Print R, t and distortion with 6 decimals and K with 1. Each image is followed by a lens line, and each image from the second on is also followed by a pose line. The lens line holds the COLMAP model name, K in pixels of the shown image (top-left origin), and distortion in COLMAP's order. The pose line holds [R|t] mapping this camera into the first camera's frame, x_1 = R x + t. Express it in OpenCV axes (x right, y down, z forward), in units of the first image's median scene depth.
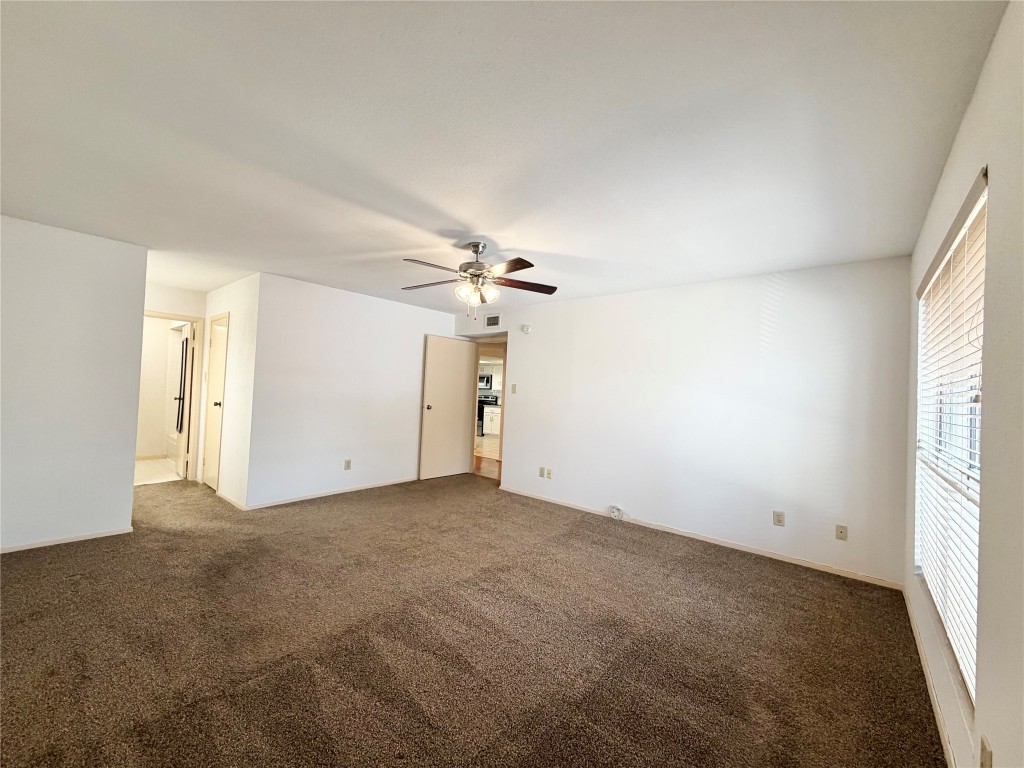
lens RADIAL K [[409.4, 0, 507.8], [0, 409.4, 382.2], [0, 0, 1]] dist [-0.000890, 0.000594]
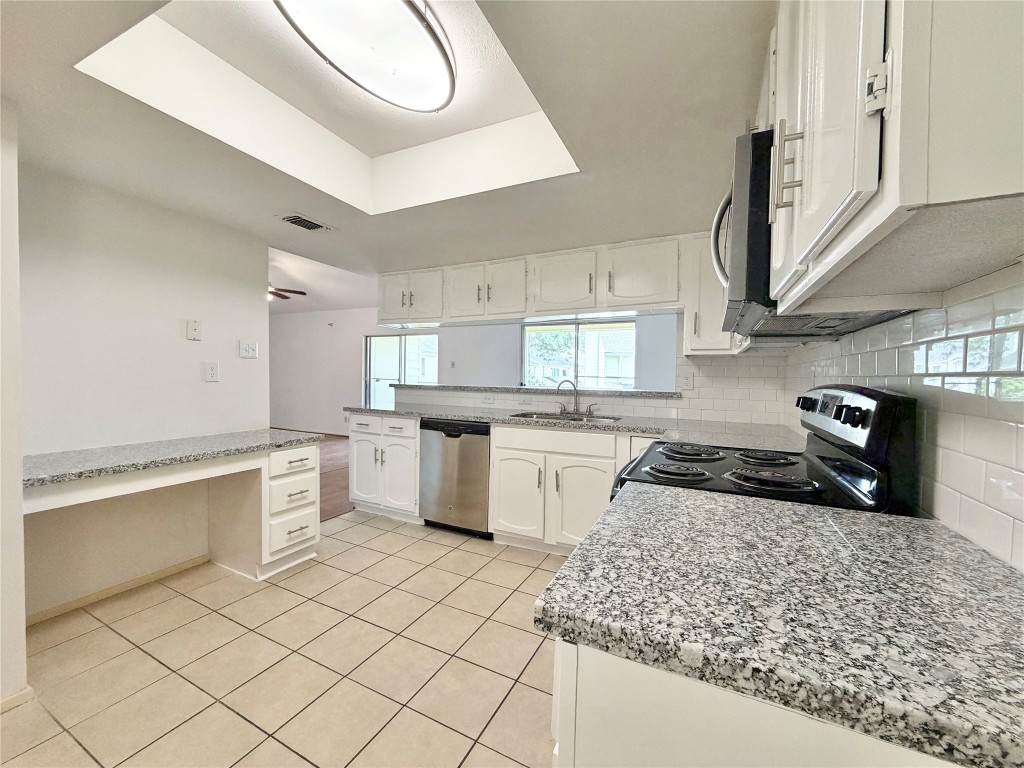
lens RADIAL K [[409.4, 0, 507.8], [0, 409.4, 382.2], [0, 0, 1]] dist [-0.000890, 0.000594]
pose [[0.234839, -0.024108, -0.971735, 0.027762], [0.014715, 0.999666, -0.021245, 0.034014], [0.971923, -0.009310, 0.235115, 0.942815]]
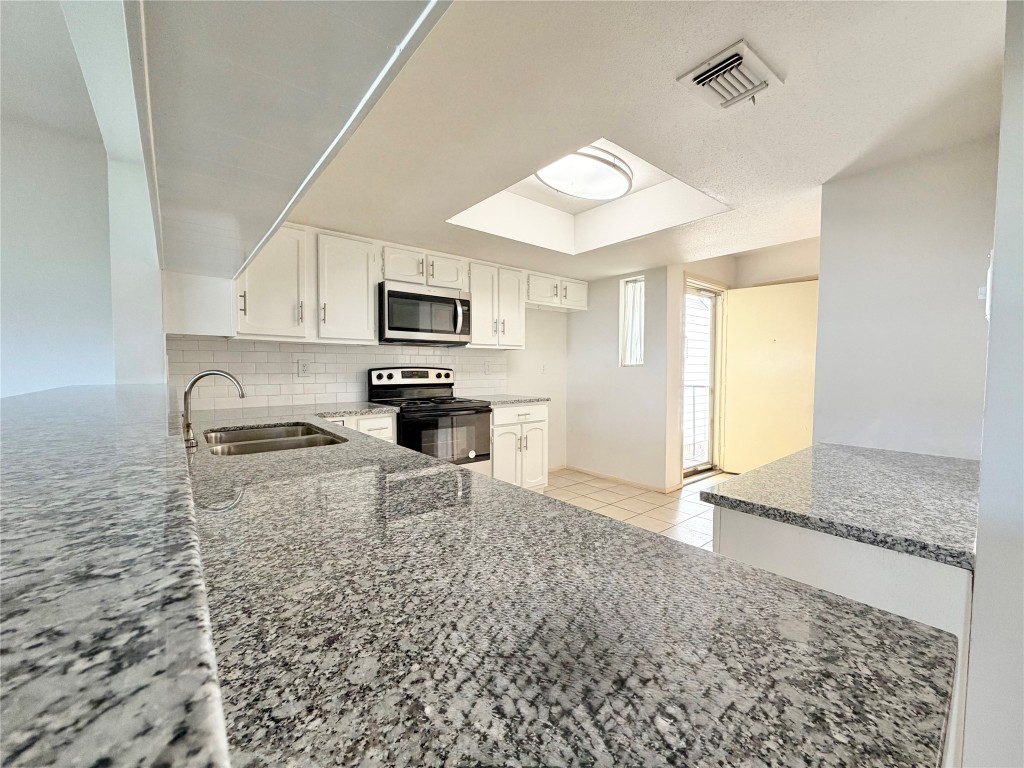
lens RADIAL K [[409.4, 0, 507.8], [0, 409.4, 382.2], [0, 0, 1]] dist [-0.000890, 0.000594]
pose [[0.190190, -0.079043, 0.978560, -0.324010], [-0.013765, 0.996441, 0.083163, 0.019604], [-0.981651, -0.029287, 0.188425, 0.929545]]
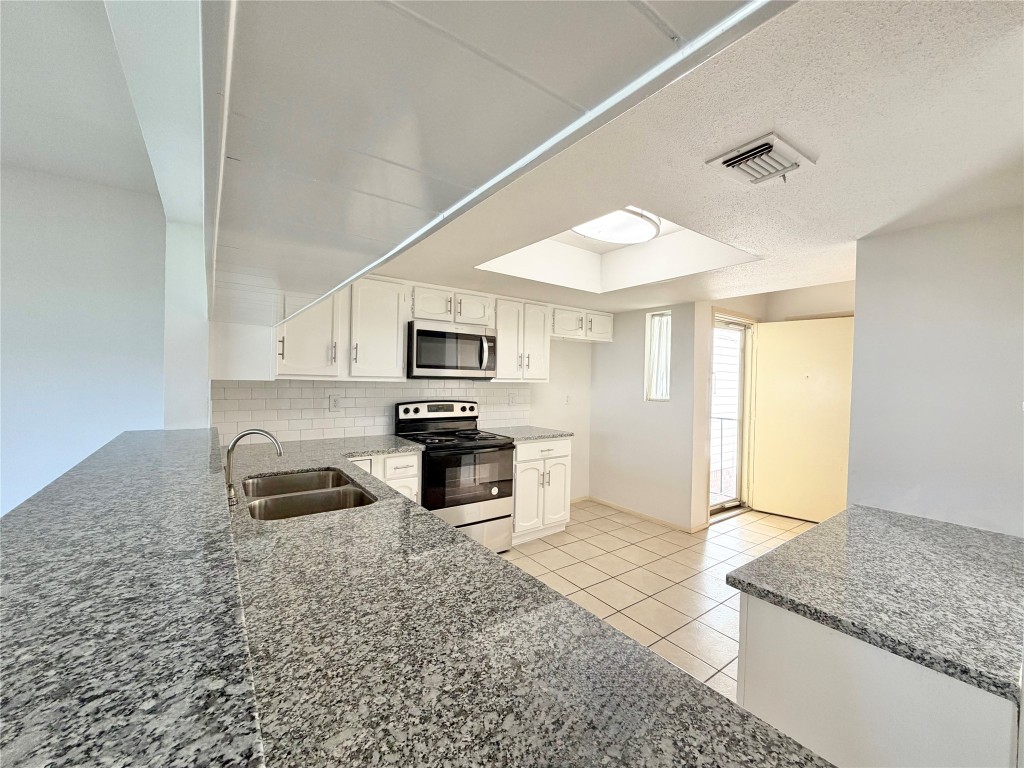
lens RADIAL K [[409.4, 0, 507.8], [0, 409.4, 382.2], [0, 0, 1]] dist [-0.000890, 0.000594]
pose [[0.245379, -0.048008, 0.968238, -0.325741], [-0.030564, 0.997893, 0.057224, 0.002267], [-0.968945, -0.043634, 0.243395, 0.930659]]
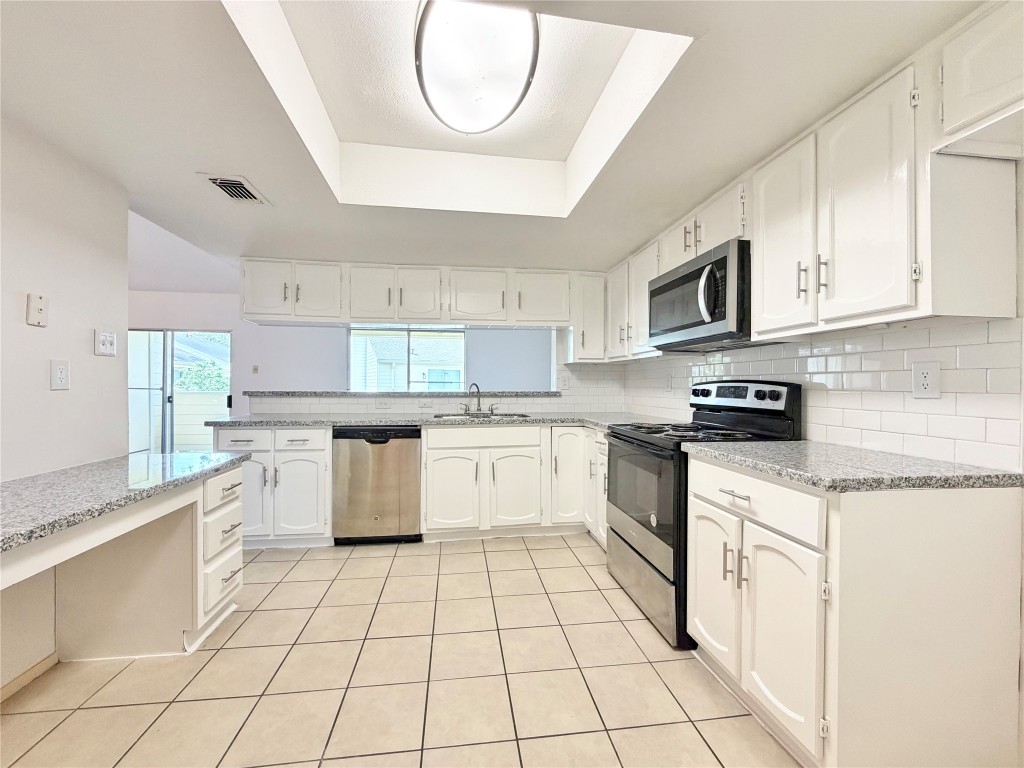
lens RADIAL K [[409.4, 0, 507.8], [0, 409.4, 382.2], [0, 0, 1]] dist [-0.000890, 0.000594]
pose [[0.742805, -0.046177, -0.667914, -0.005728], [0.043127, 0.998847, -0.021093, 0.034122], [0.668118, -0.013137, 0.743940, 0.841153]]
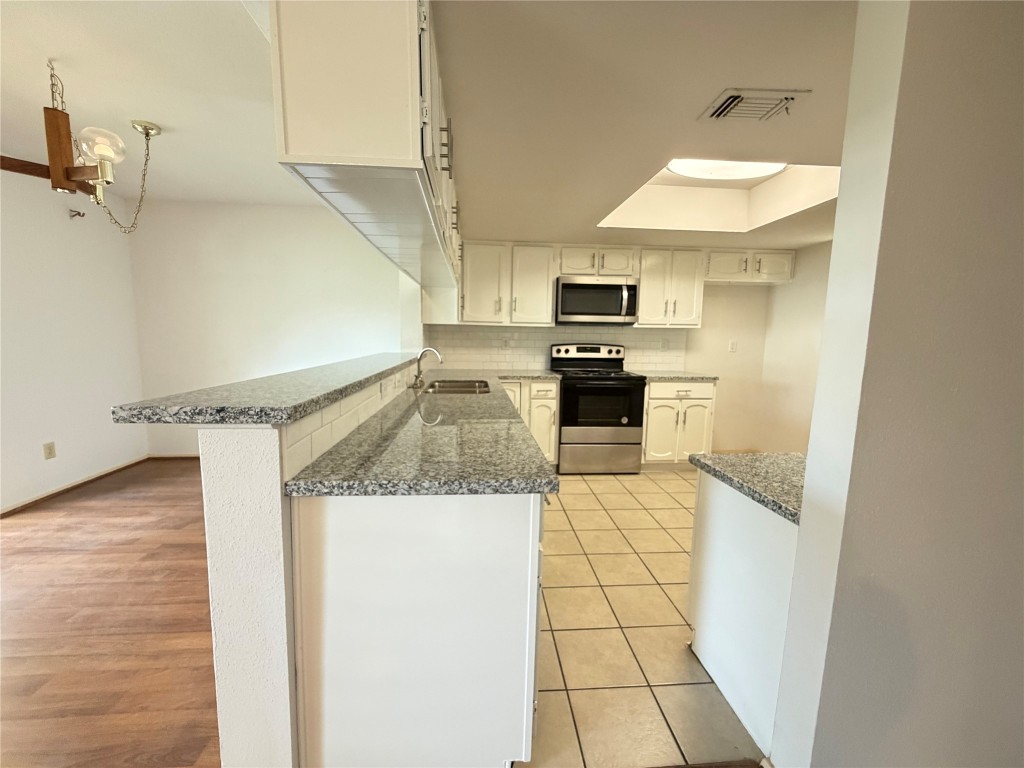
lens RADIAL K [[411.2, 0, 507.0], [0, 411.2, 382.7], [0, 0, 1]] dist [-0.000897, 0.000098]
pose [[0.713367, -0.114012, 0.691454, -0.347999], [0.002409, 0.987070, 0.160270, 0.010284], [-0.700787, -0.112666, 0.704418, 0.847503]]
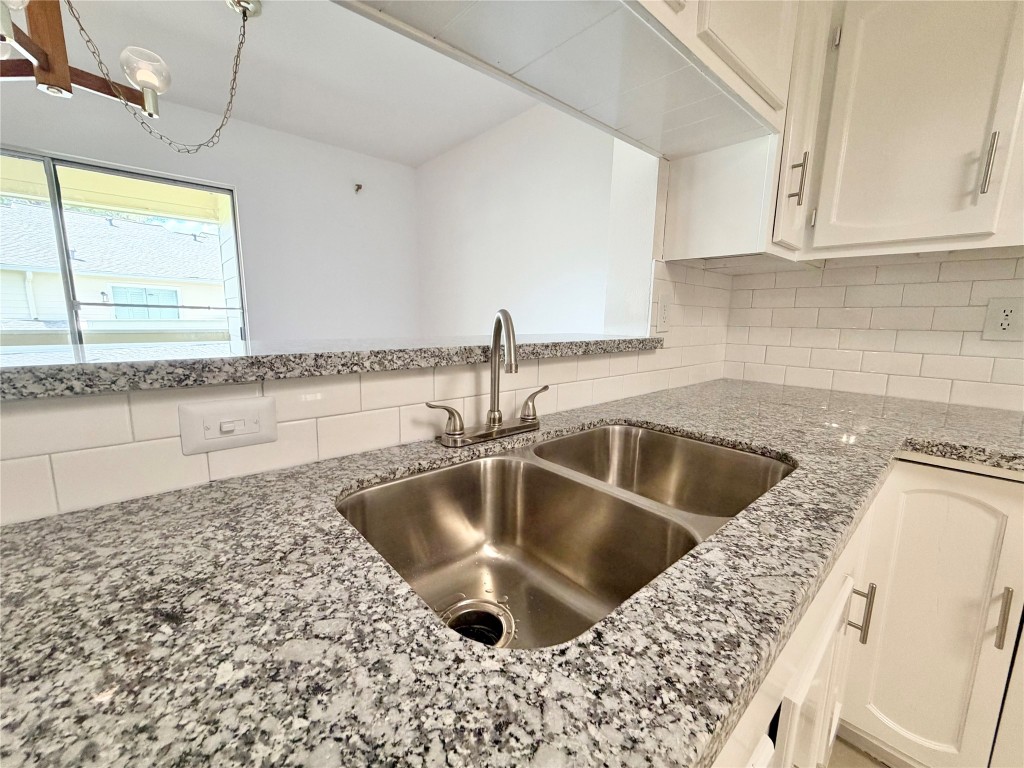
lens RADIAL K [[409.4, 0, 507.8], [0, 409.4, 382.2], [0, 0, 1]] dist [-0.000890, 0.000594]
pose [[0.986695, -0.004152, -0.162532, -0.206960], [0.032002, 0.985078, 0.169109, 0.027971], [0.159405, -0.172060, 0.972104, 0.979264]]
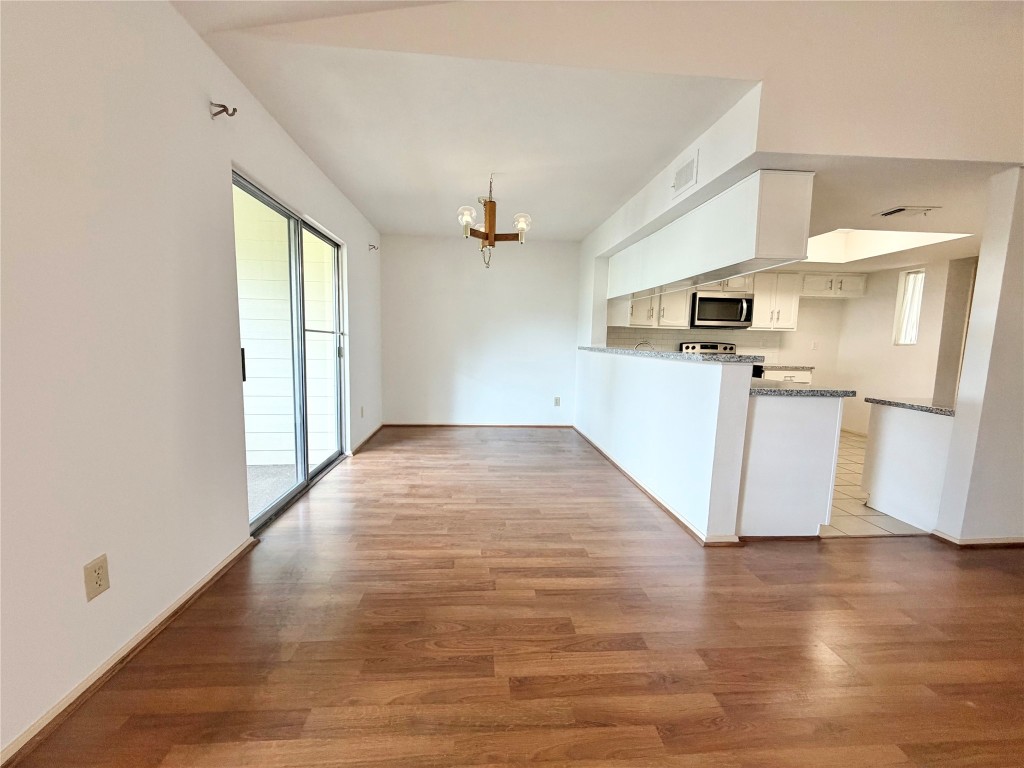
lens RADIAL K [[409.4, 0, 507.8], [0, 409.4, 382.2], [0, 0, 1]] dist [-0.000890, 0.000594]
pose [[0.717108, -0.099763, 0.689786, -0.538263], [-0.004677, 0.988991, 0.147899, 0.011164], [-0.696947, -0.109285, 0.708747, 0.875156]]
